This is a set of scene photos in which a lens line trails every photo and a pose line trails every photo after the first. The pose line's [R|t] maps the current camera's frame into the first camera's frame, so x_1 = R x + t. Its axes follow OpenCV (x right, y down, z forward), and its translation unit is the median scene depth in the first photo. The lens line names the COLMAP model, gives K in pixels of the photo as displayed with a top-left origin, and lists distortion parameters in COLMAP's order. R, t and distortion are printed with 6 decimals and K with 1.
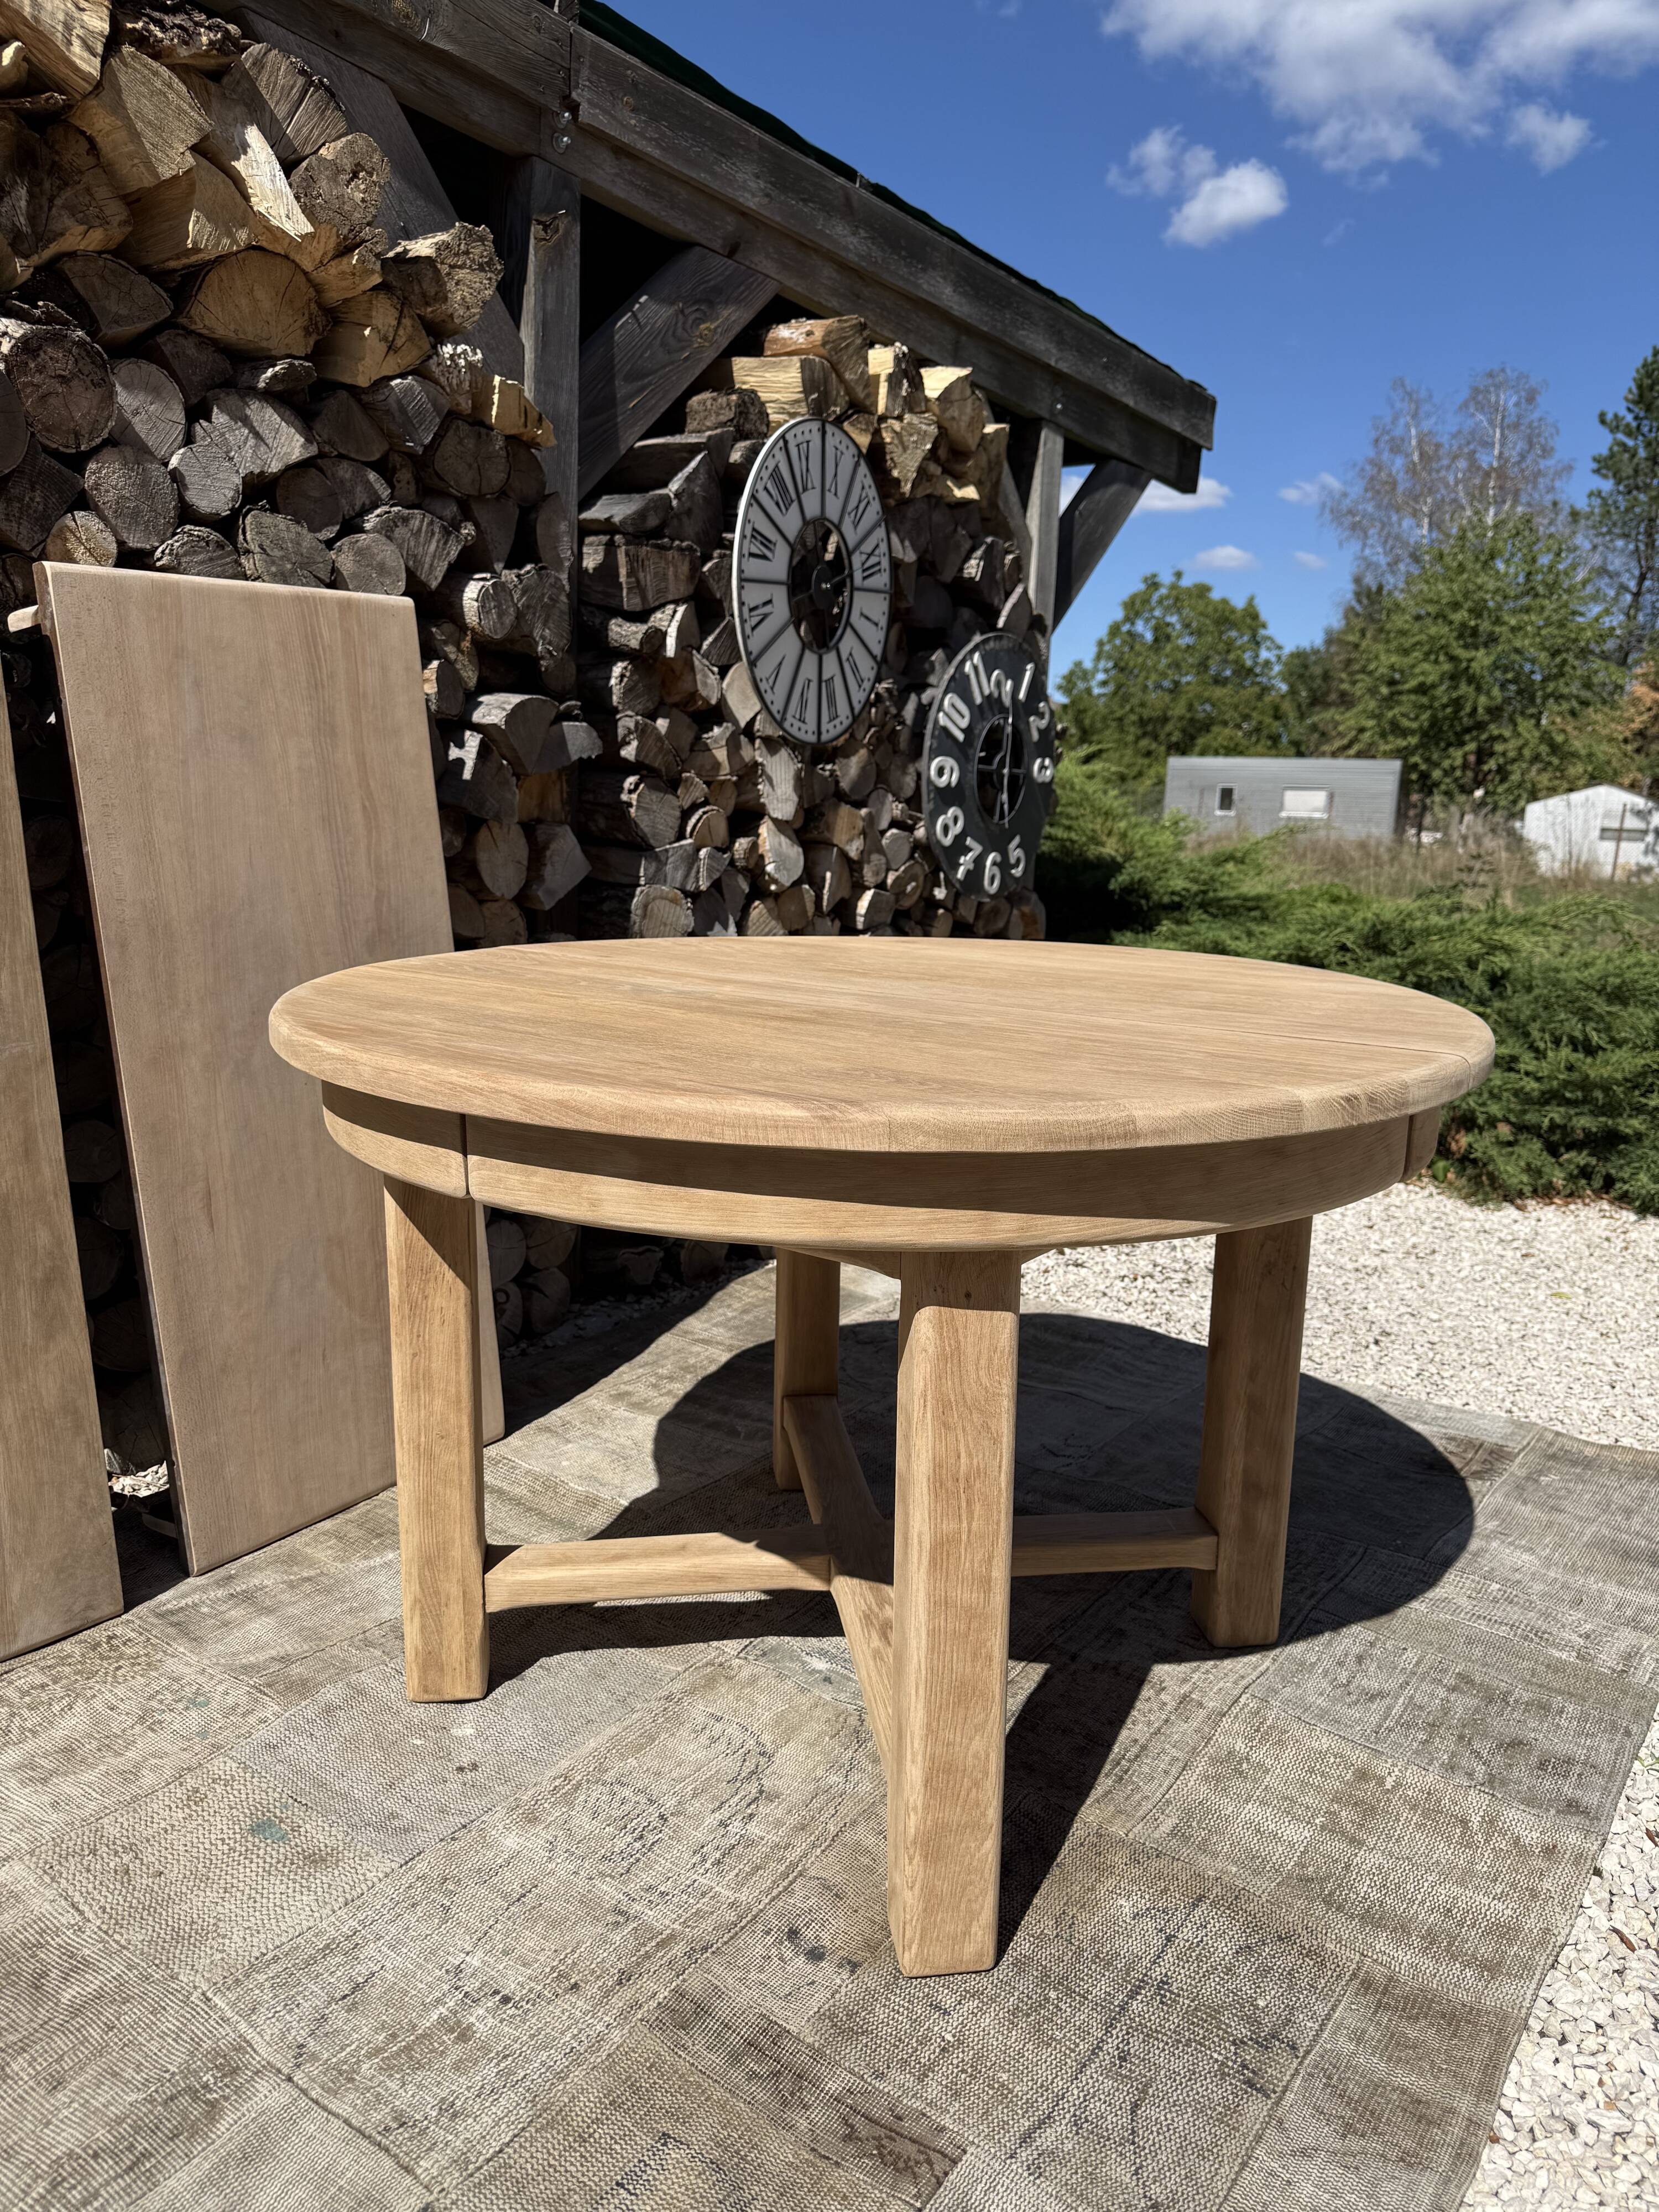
lens RADIAL K [[1533.8, 0, 826.1], [0, 1533.8, 1121.3], [0, 0, 1]] dist [0.111821, -0.200108]
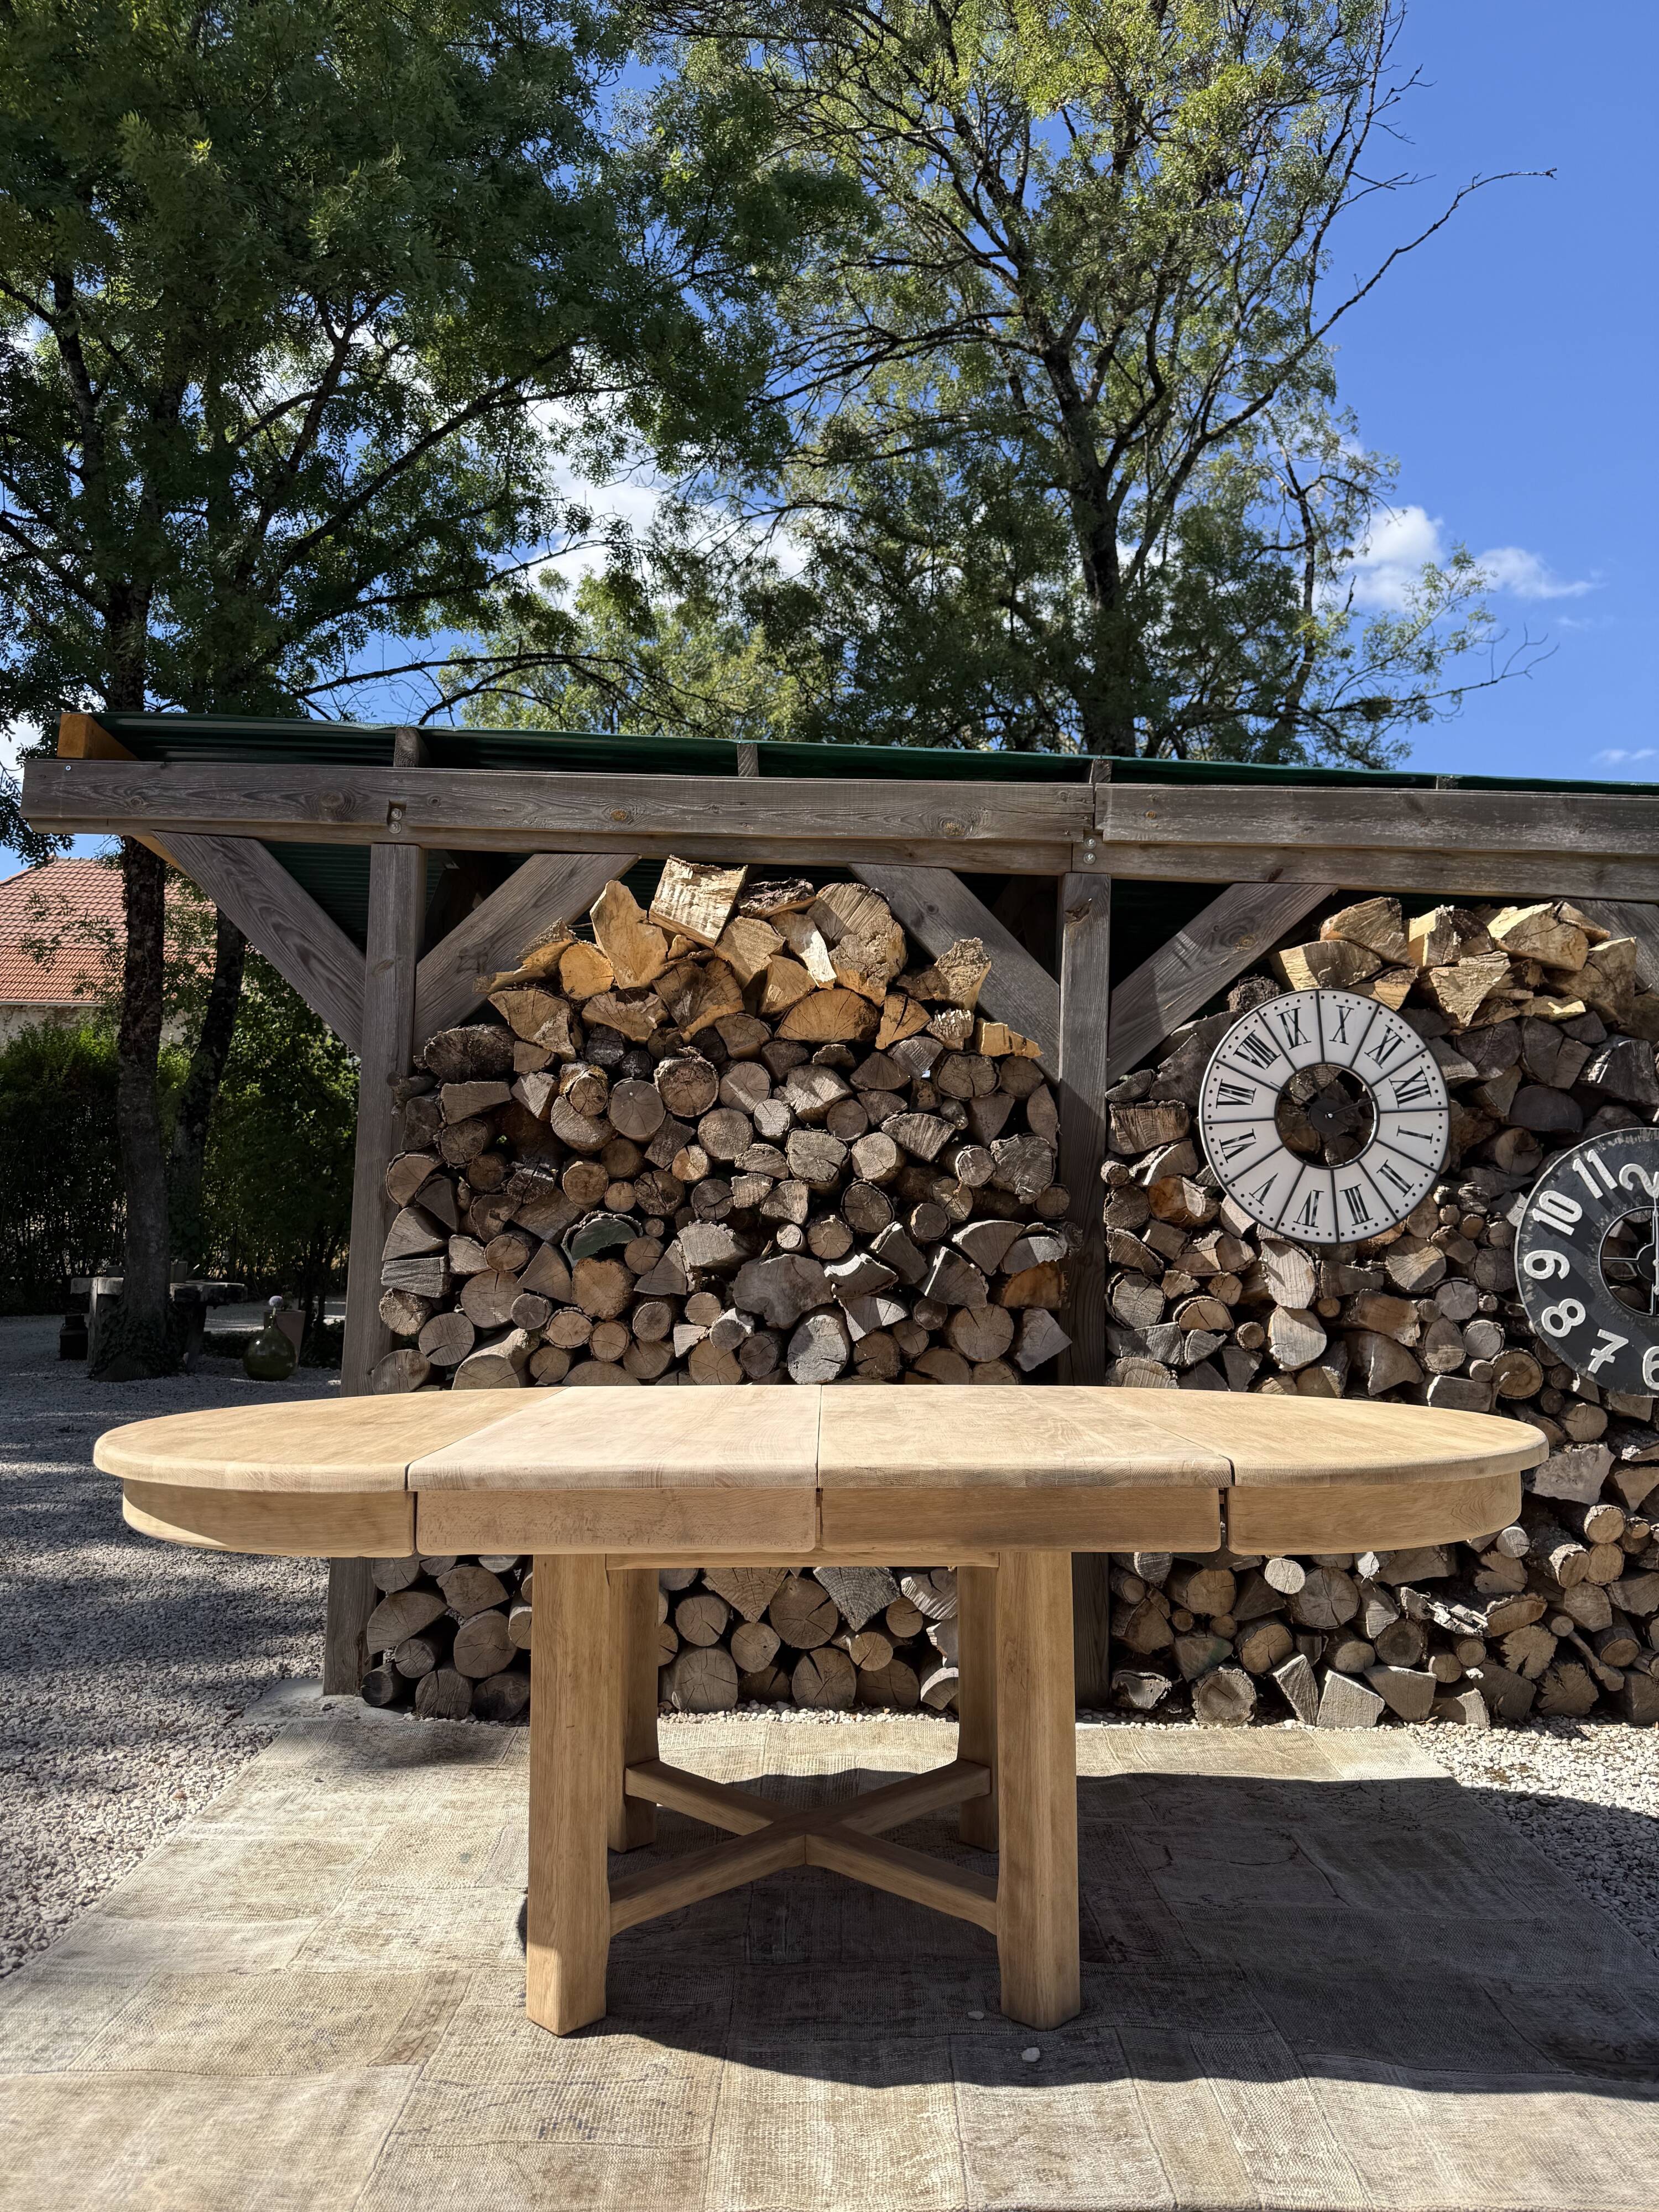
lens RADIAL K [[1514.4, 0, 828.5], [0, 1514.4, 1117.3], [0, 0, 1]] dist [0.150866, -0.281577]
pose [[0.601493, -0.094849, -0.793227, 0.714827], [-0.159656, 0.958624, -0.235691, -0.006861], [0.782761, 0.268410, 0.561463, 0.045171]]
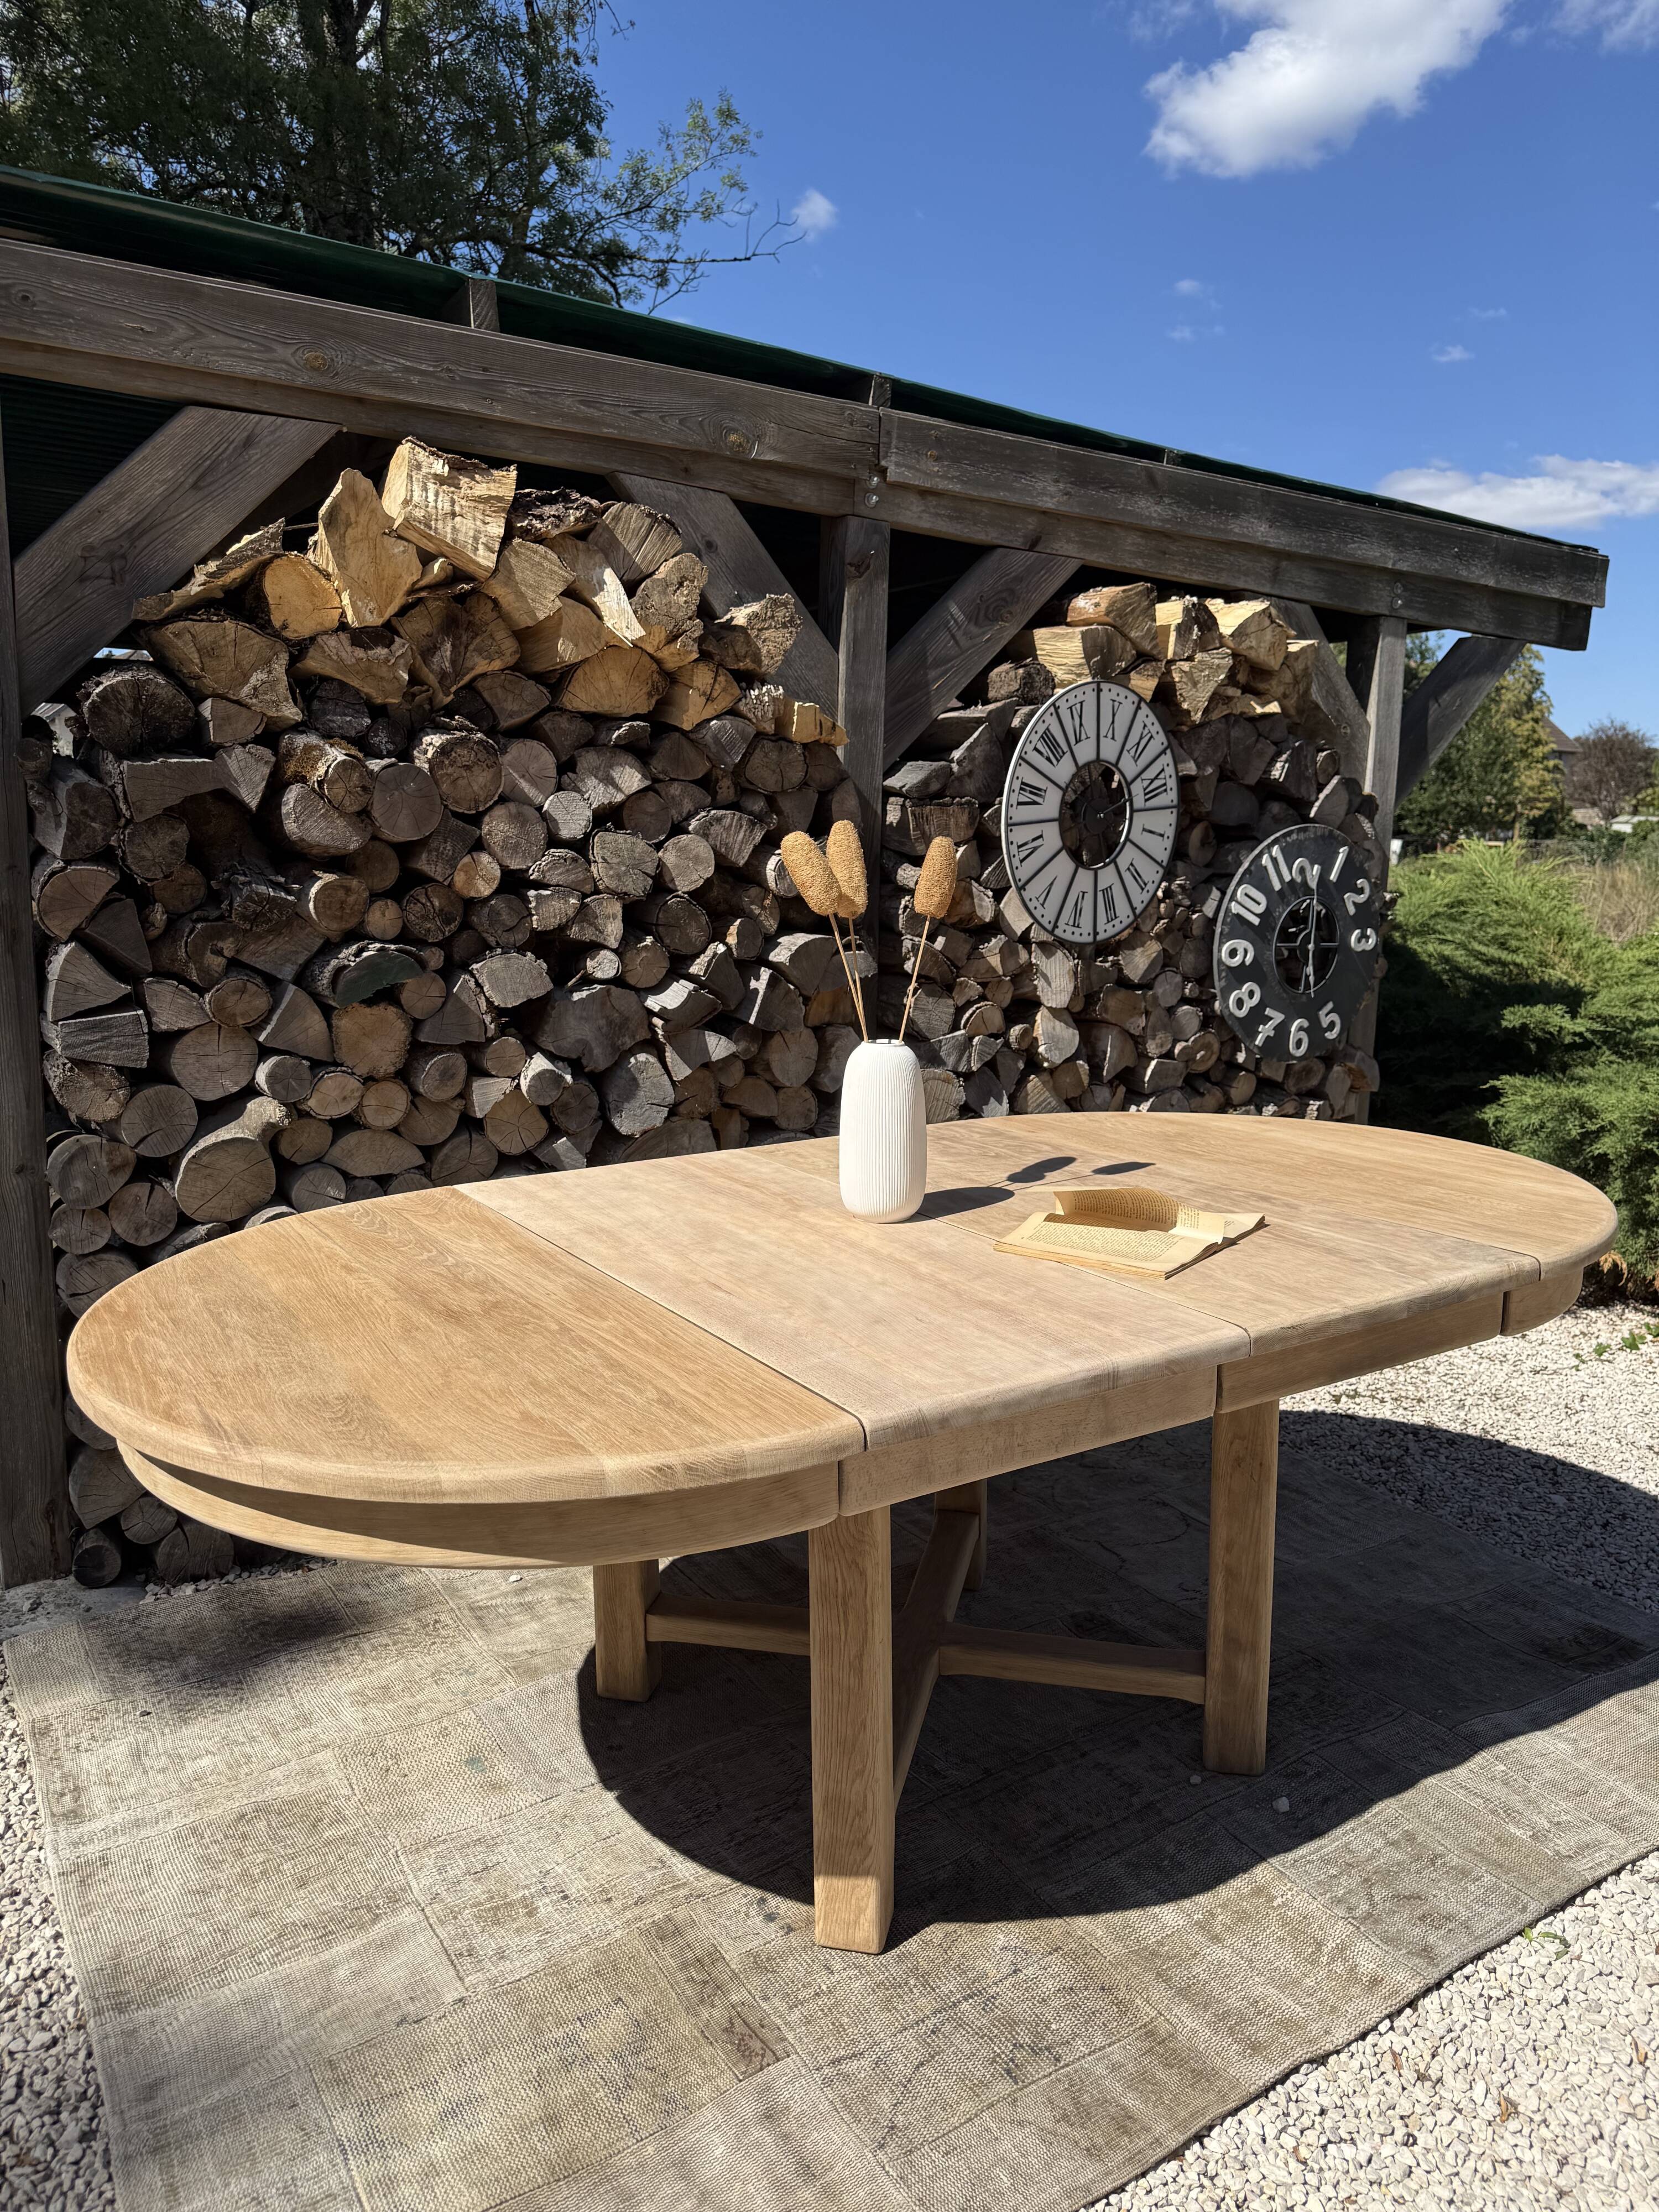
lens RADIAL K [[1516.8, 0, 832.8], [0, 1516.8, 1109.0], [0, 0, 1]] dist [0.191964, -0.414845]
pose [[0.932836, 0.038637, -0.358225, 0.242981], [-0.053662, 0.998043, -0.032091, -0.074395], [0.356284, 0.049159, 0.933084, -0.157247]]
